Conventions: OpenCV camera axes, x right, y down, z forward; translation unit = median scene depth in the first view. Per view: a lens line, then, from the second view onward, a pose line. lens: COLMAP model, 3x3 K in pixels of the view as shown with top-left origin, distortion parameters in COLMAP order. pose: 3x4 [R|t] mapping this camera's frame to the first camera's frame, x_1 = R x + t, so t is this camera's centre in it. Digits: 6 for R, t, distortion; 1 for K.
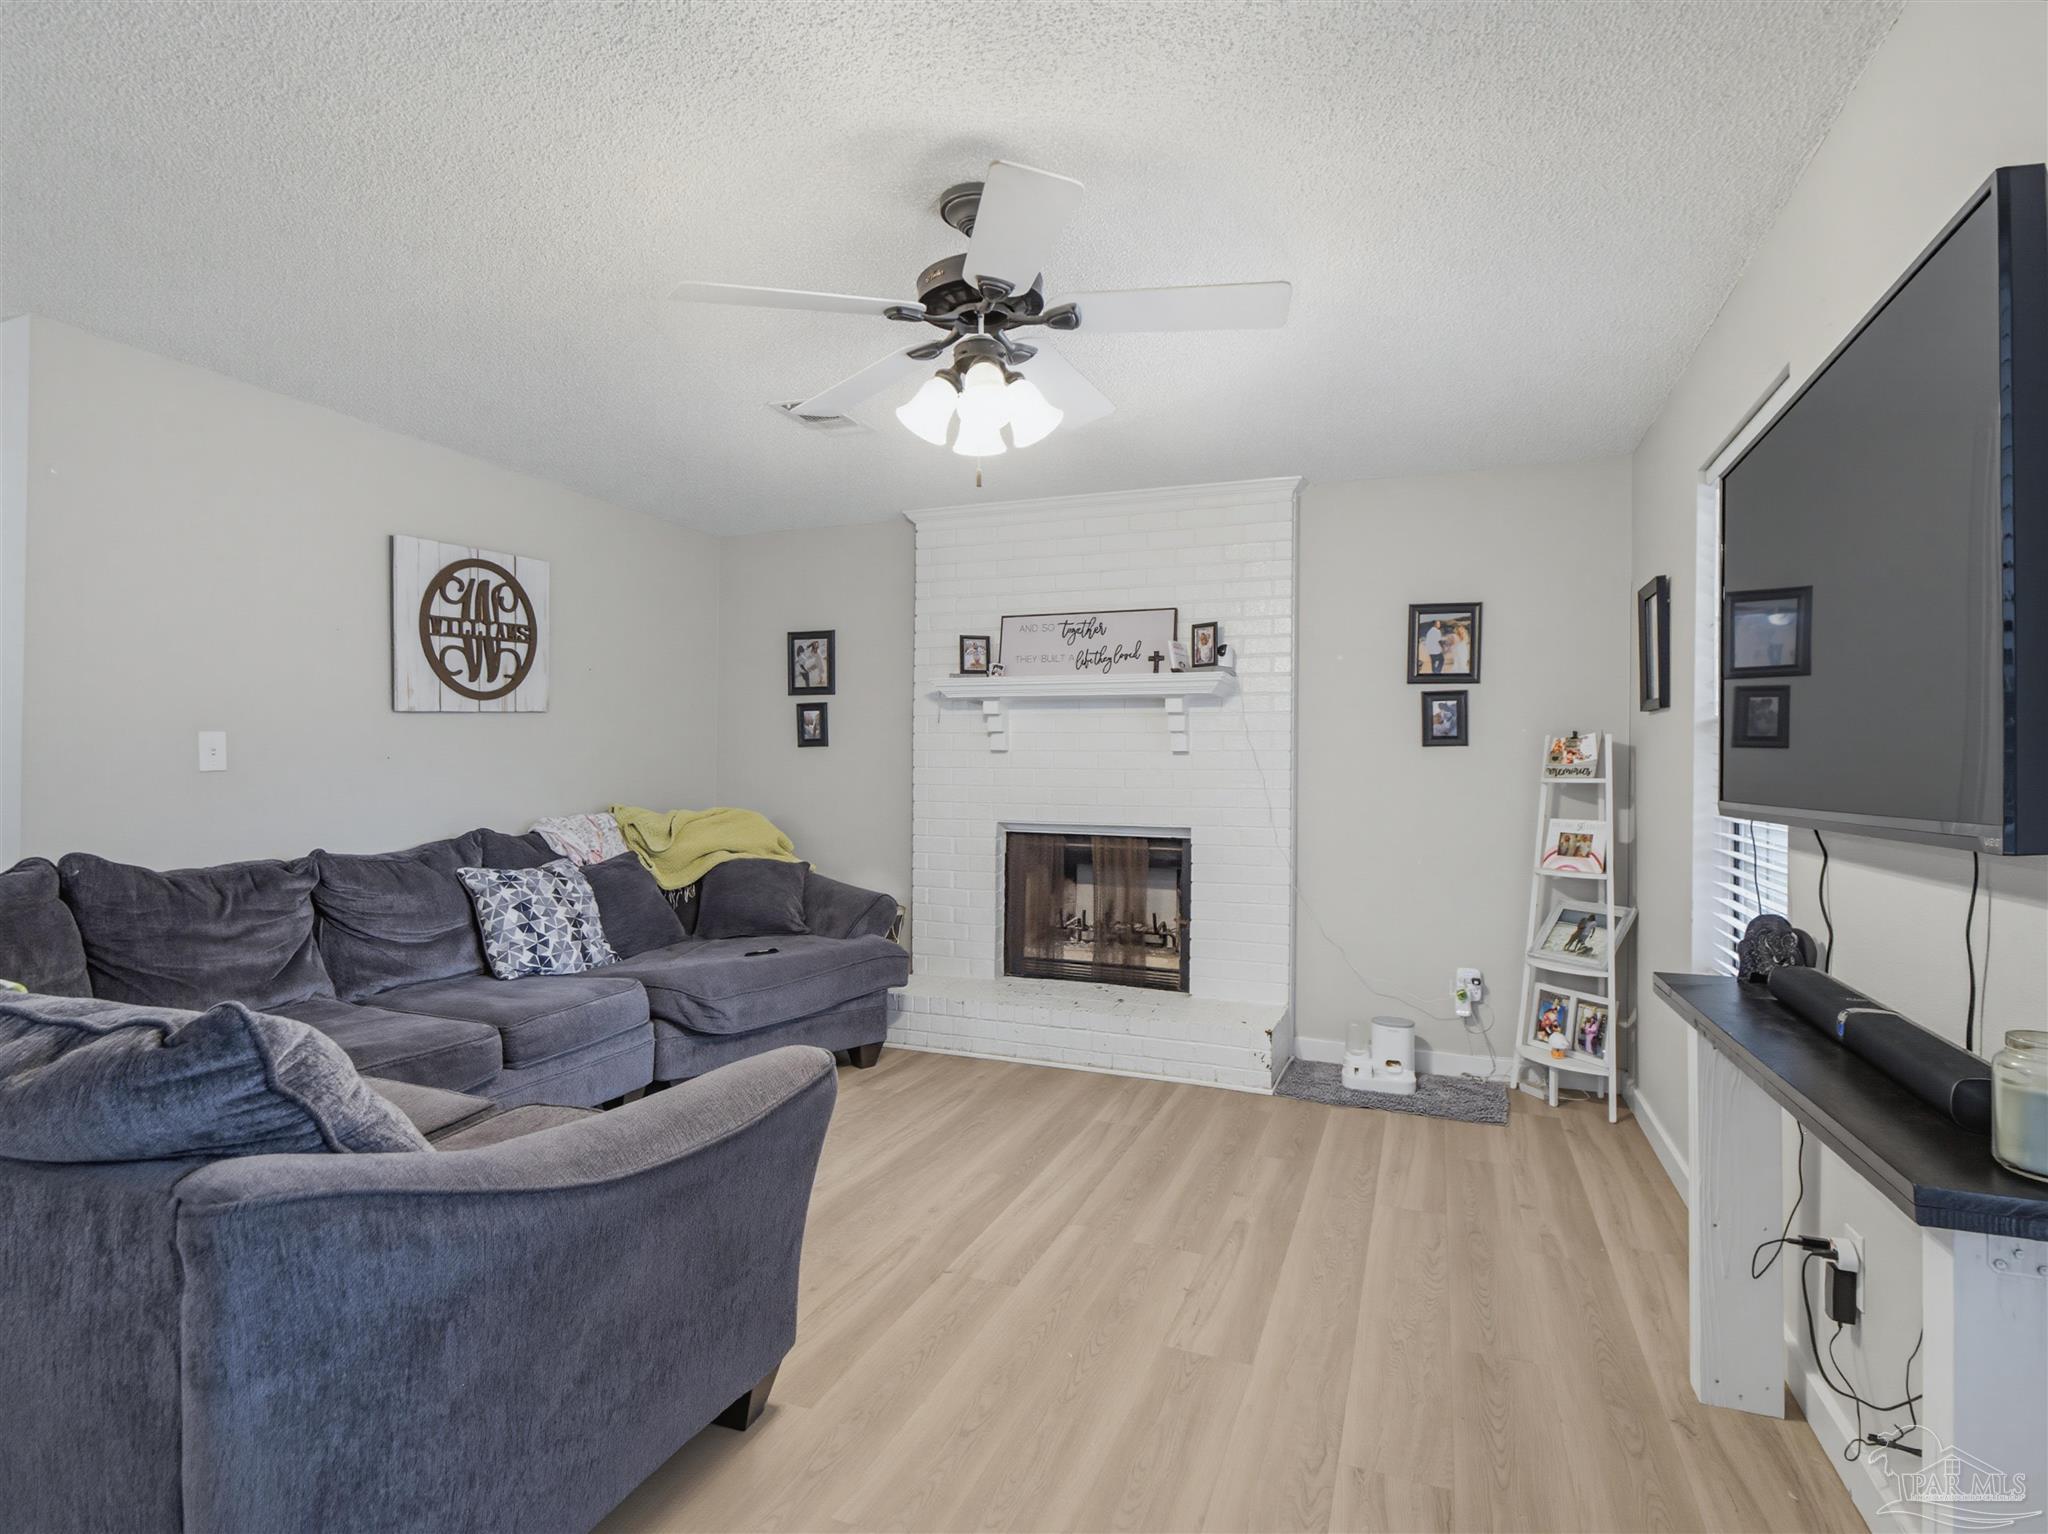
lens RADIAL K [[1057.6, 0, 1024.0], [0, 1057.6, 767.0], [0, 0, 1]] dist [-0.001707, -0.000034]
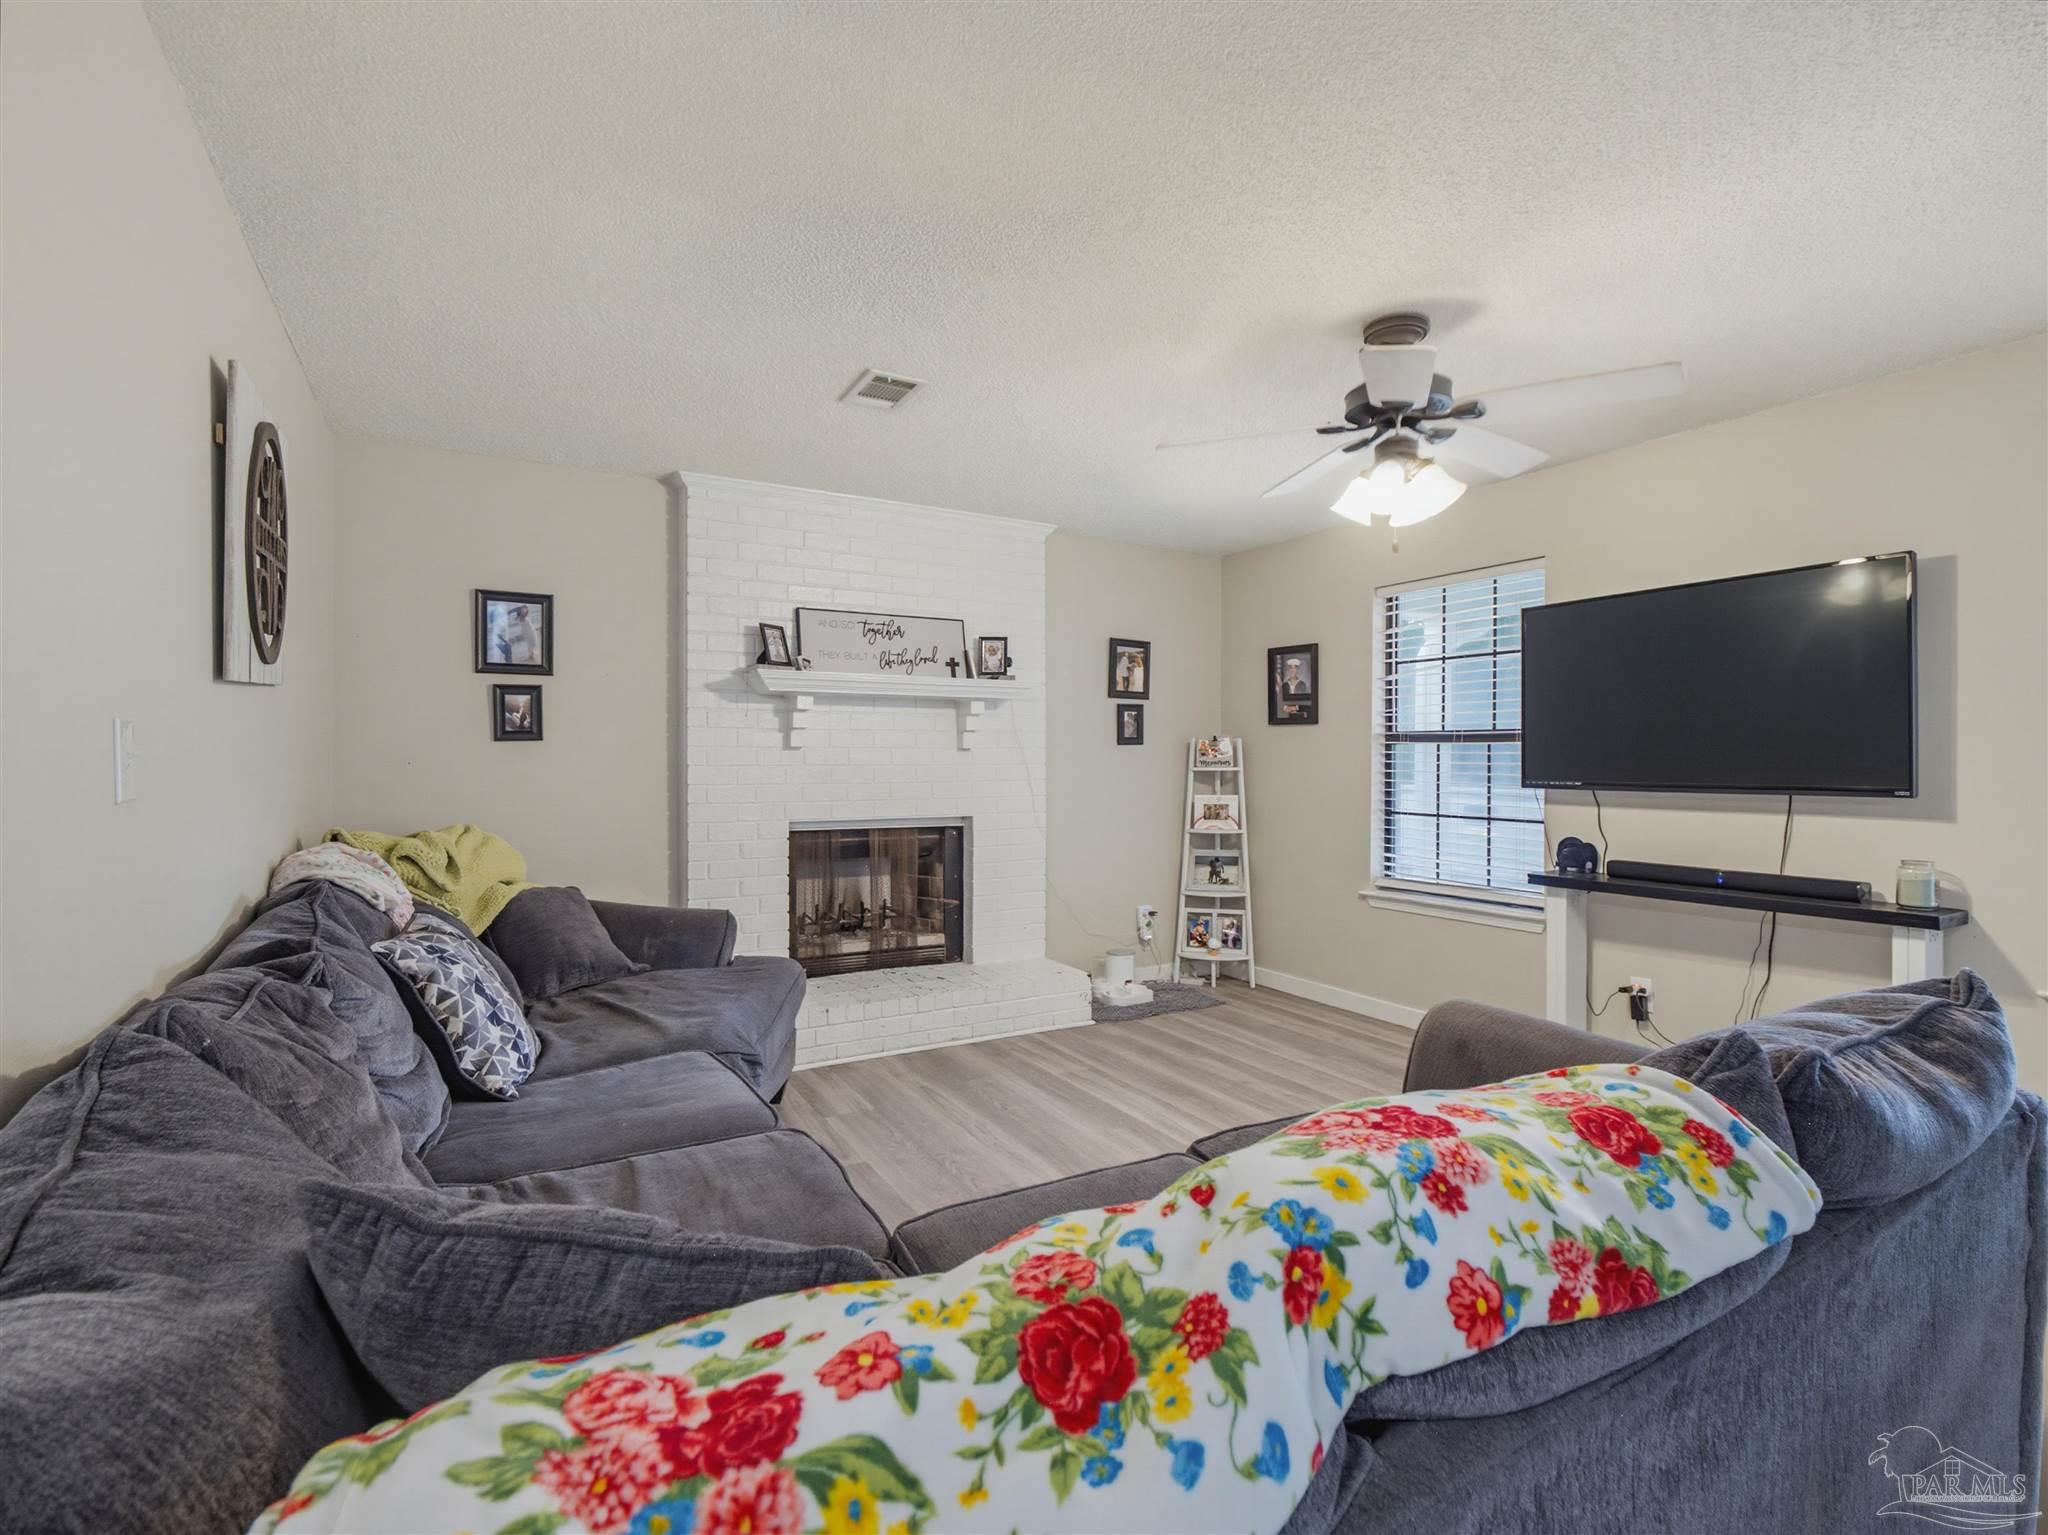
lens RADIAL K [[967.3, 0, 1045.7], [0, 967.3, 766.4], [0, 0, 1]] dist [-0.013982, 0.000100]
pose [[0.615475, -0.015198, 0.788010, -0.642684], [0.004931, 0.999869, 0.015433, -0.011633], [-0.788141, -0.005613, 0.615469, 0.315334]]
